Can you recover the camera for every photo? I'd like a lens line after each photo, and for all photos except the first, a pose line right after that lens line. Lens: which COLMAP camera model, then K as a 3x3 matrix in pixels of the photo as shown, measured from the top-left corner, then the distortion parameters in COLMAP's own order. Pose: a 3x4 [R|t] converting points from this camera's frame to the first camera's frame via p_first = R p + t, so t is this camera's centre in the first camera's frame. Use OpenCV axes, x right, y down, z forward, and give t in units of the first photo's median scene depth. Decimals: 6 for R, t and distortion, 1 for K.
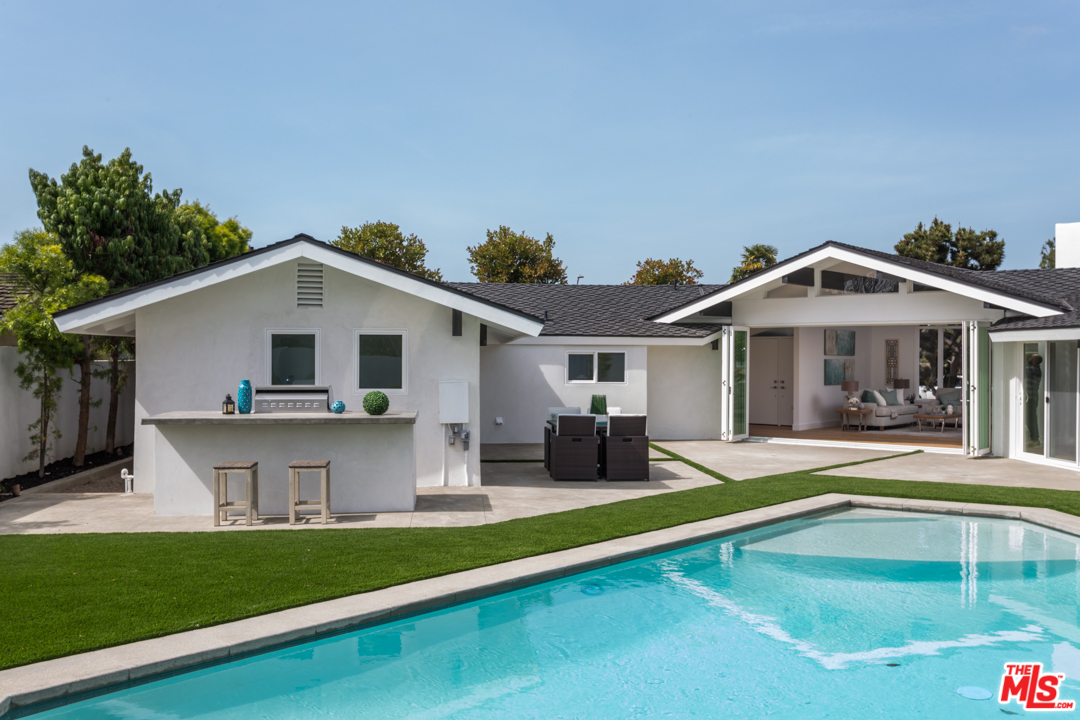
lens RADIAL K [[990.2, 0, 540.0], [0, 990.2, 360.0], [0, 0, 1]] dist [-0.002391, 0.001953]
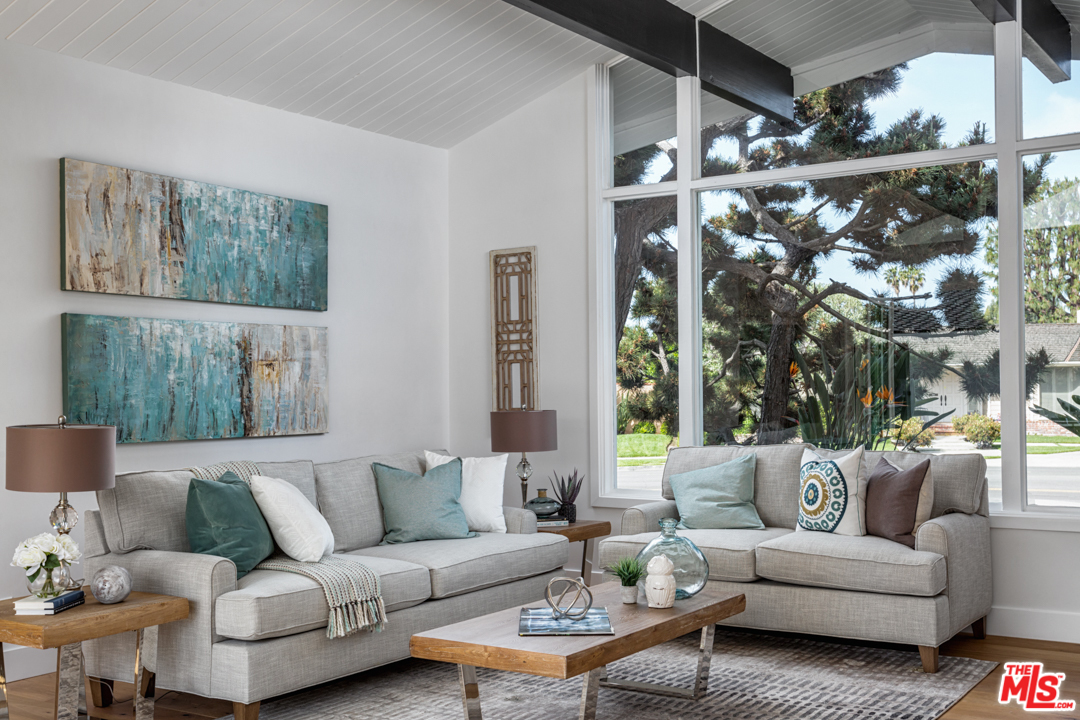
lens RADIAL K [[1187.3, 0, 541.6], [0, 1187.3, 388.5], [0, 0, 1]] dist [0.007774, 0.010119]
pose [[0.992596, -0.016132, 0.120385, 0.472639], [0.016945, 0.999840, -0.005733, 0.022412], [-0.120273, 0.007730, 0.992711, 1.021263]]
